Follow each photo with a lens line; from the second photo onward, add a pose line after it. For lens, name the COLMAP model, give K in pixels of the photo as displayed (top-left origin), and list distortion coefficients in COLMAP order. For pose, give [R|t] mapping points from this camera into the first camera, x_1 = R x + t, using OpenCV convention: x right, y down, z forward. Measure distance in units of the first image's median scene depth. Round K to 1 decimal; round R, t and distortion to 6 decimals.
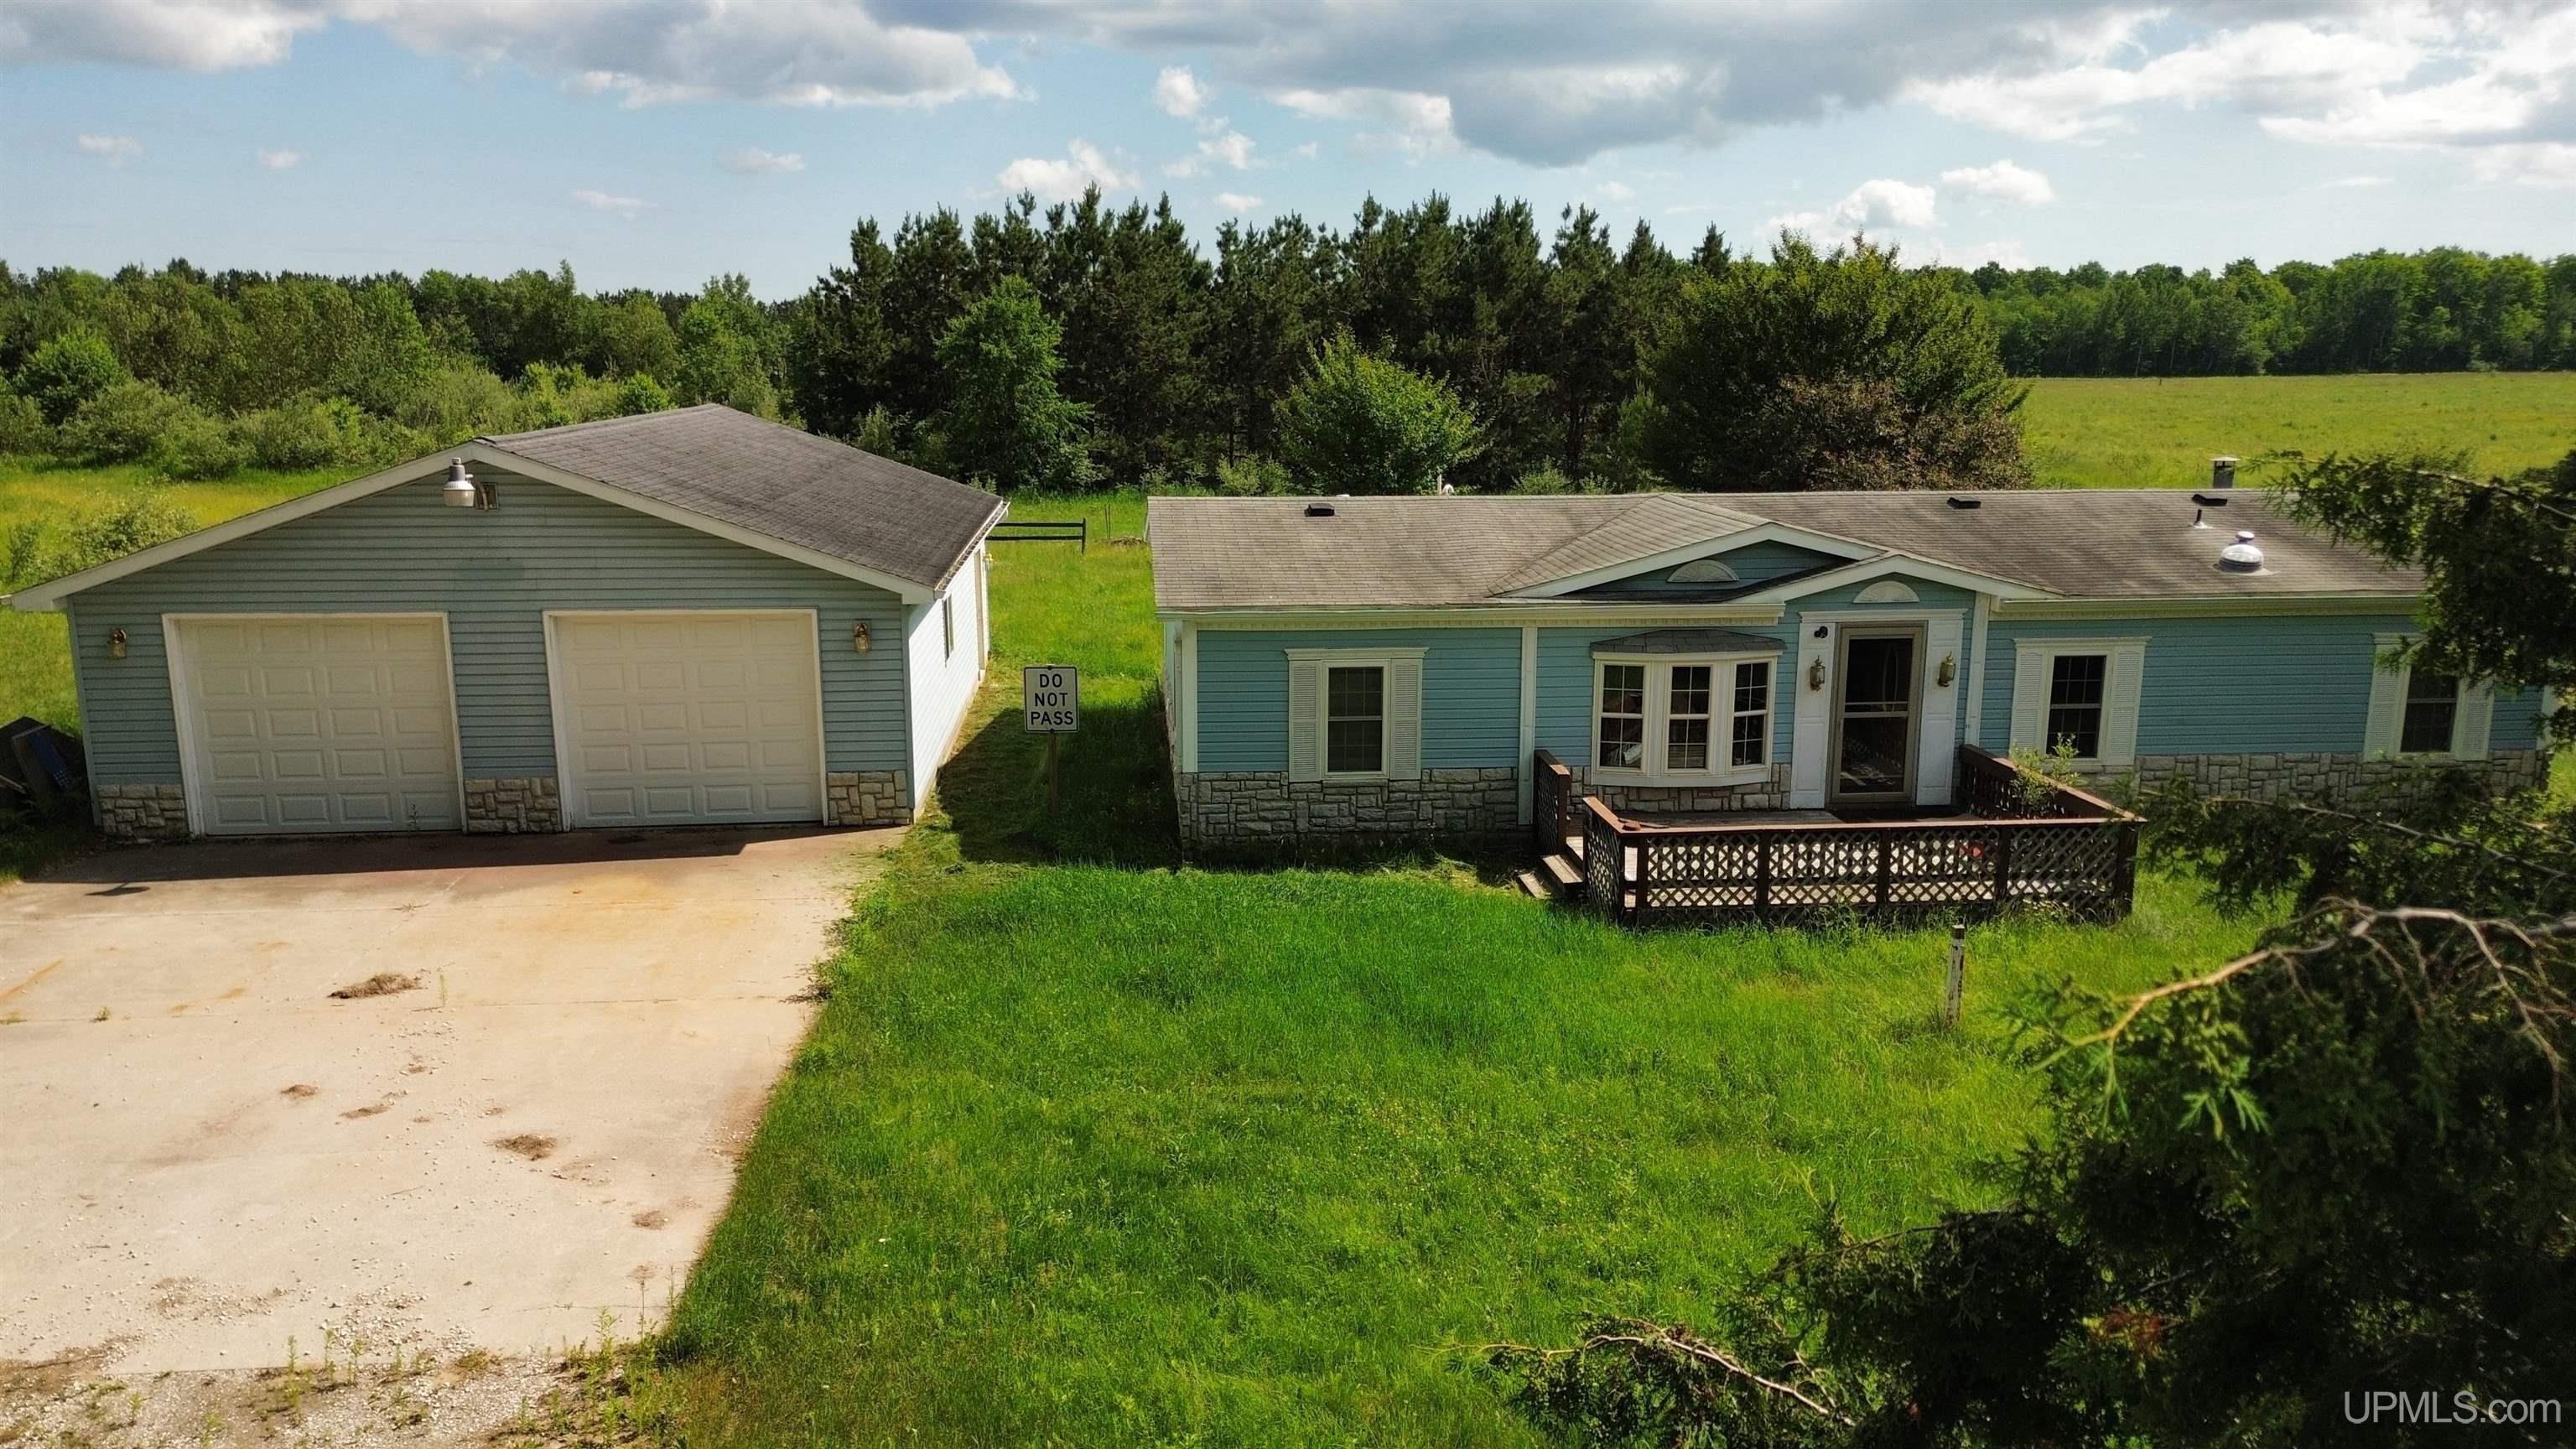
lens RADIAL K [[1813.0, 0, 1295.5], [0, 1813.0, 735.1], [0, 0, 1]] dist [0.095851, -0.108408]
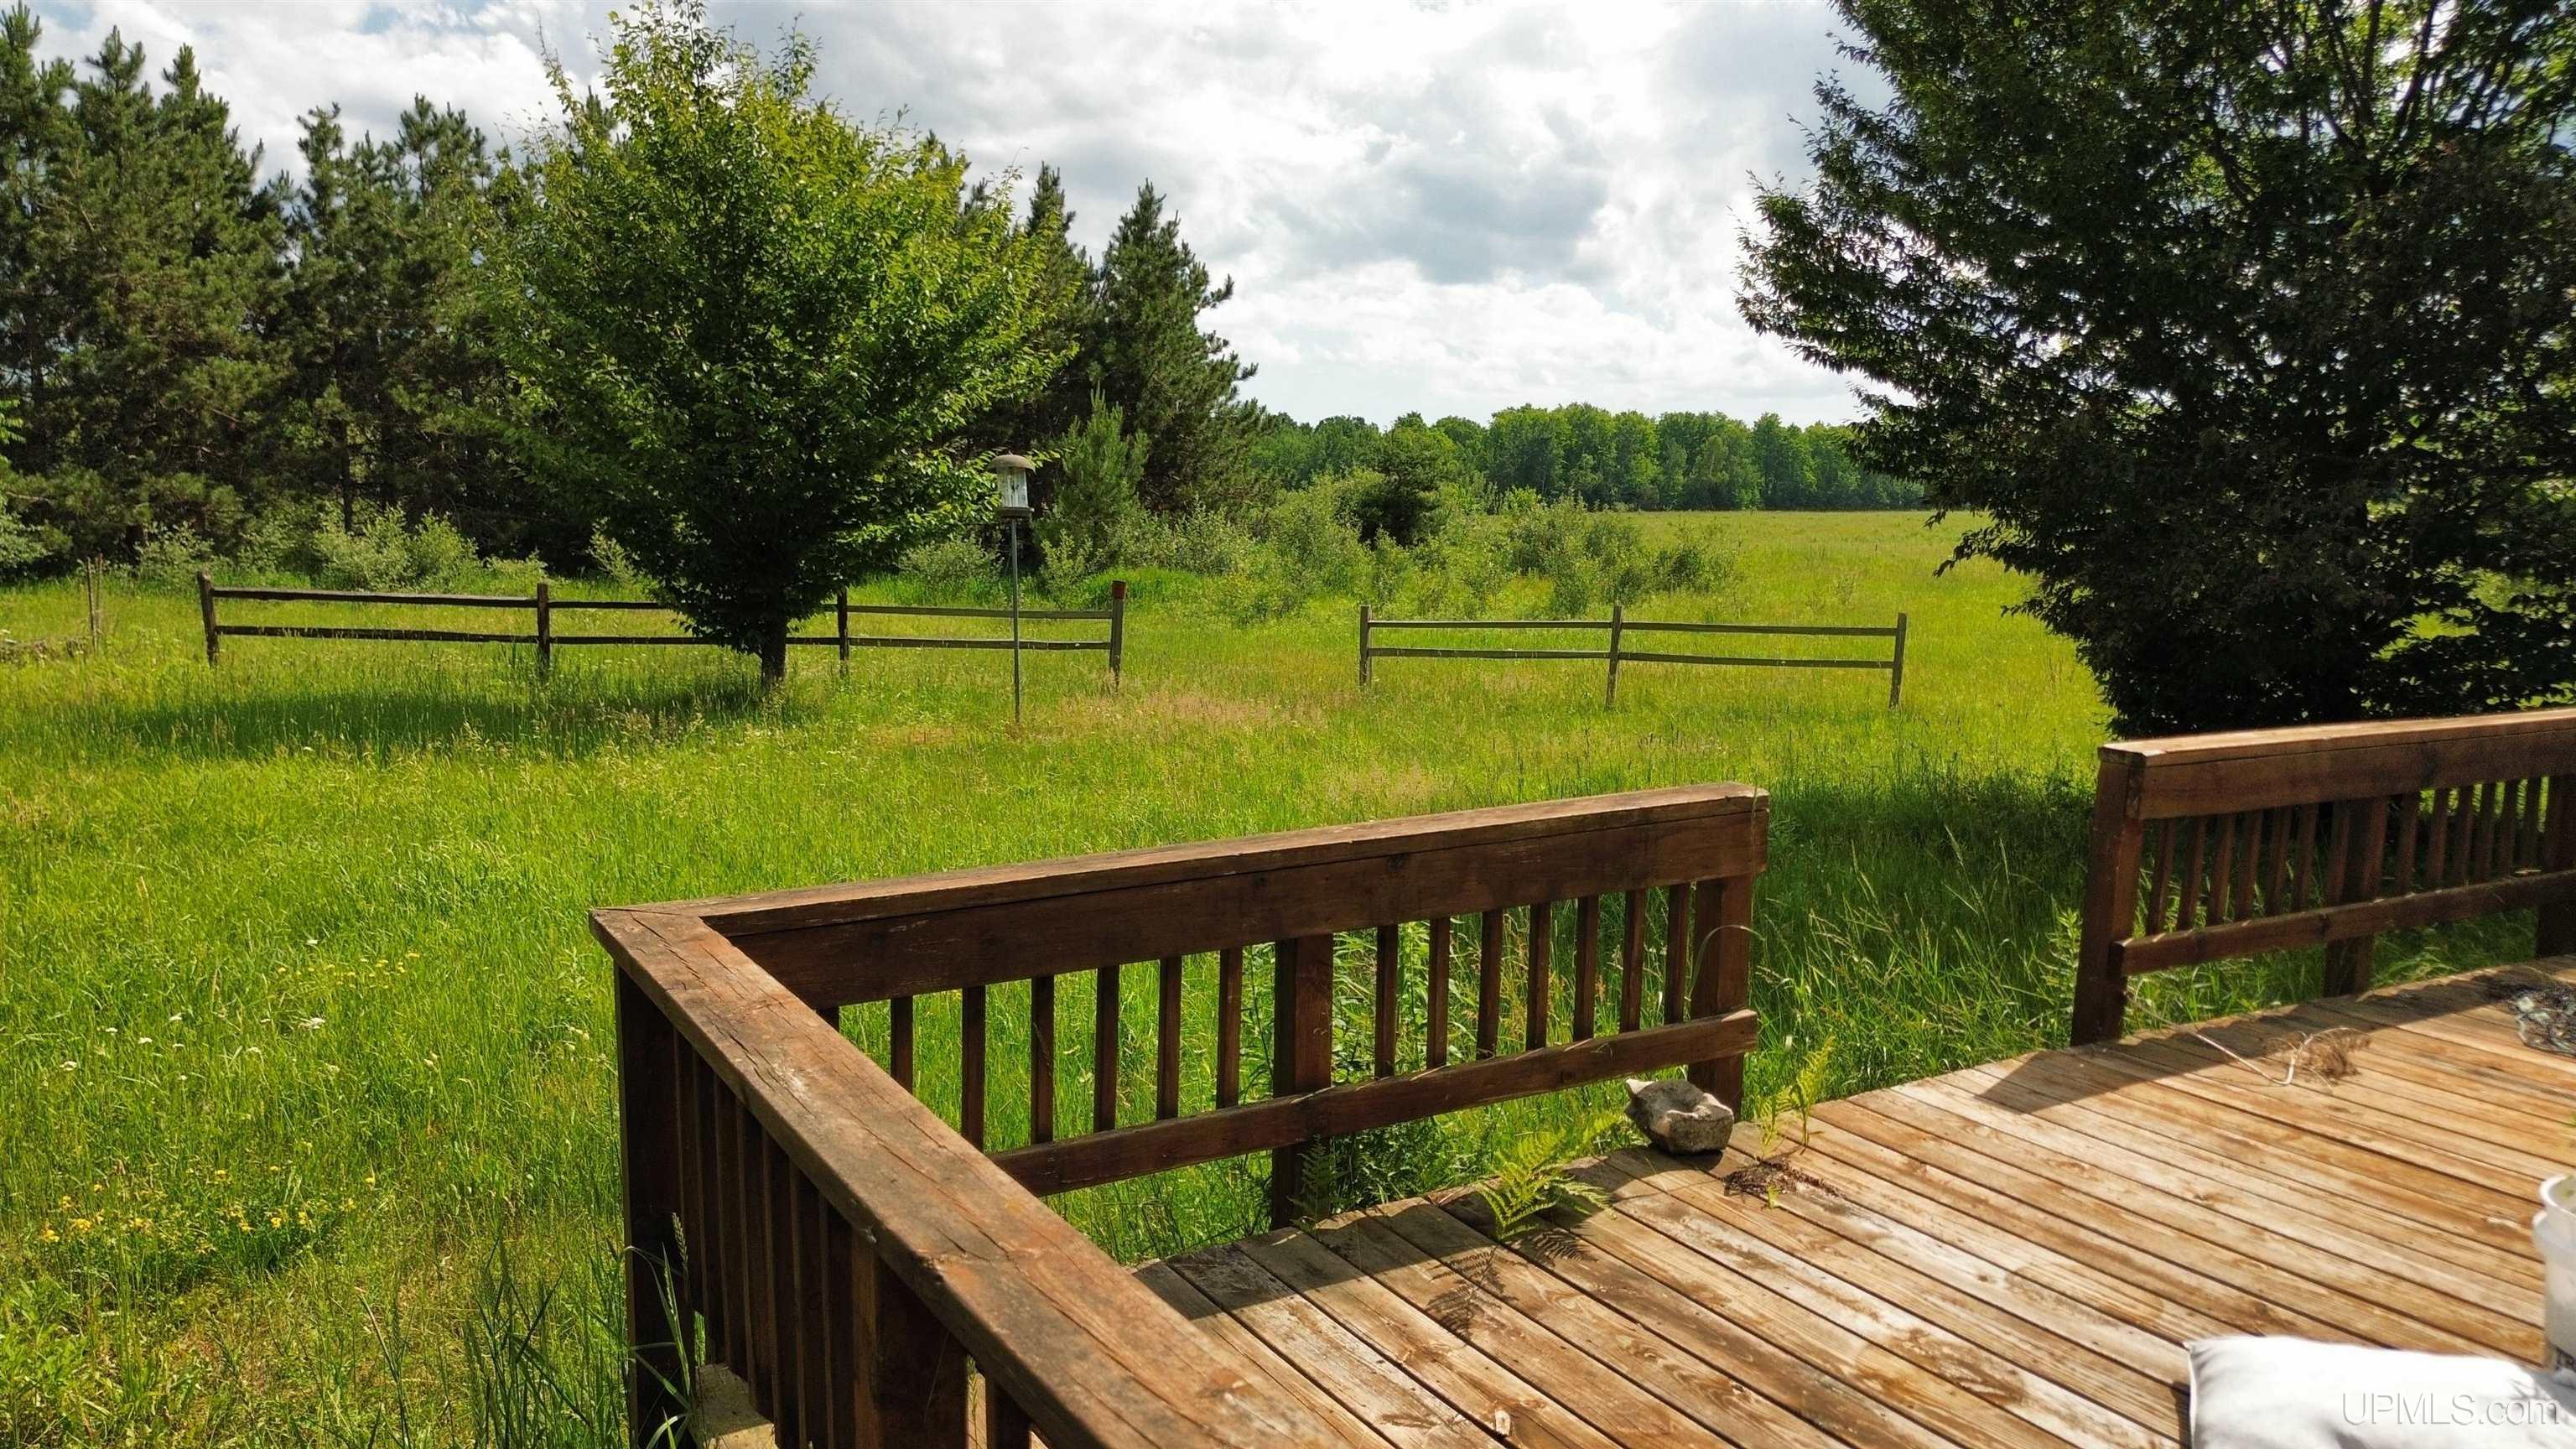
lens RADIAL K [[1821.1, 0, 1294.0], [0, 1821.1, 725.1], [0, 0, 1]] dist [0.075505, -0.081314]
pose [[0.909546, -0.045793, 0.413073, -0.032602], [0.081692, 0.994220, -0.069661, -0.116805], [-0.407496, 0.097105, 0.908030, 1.430234]]
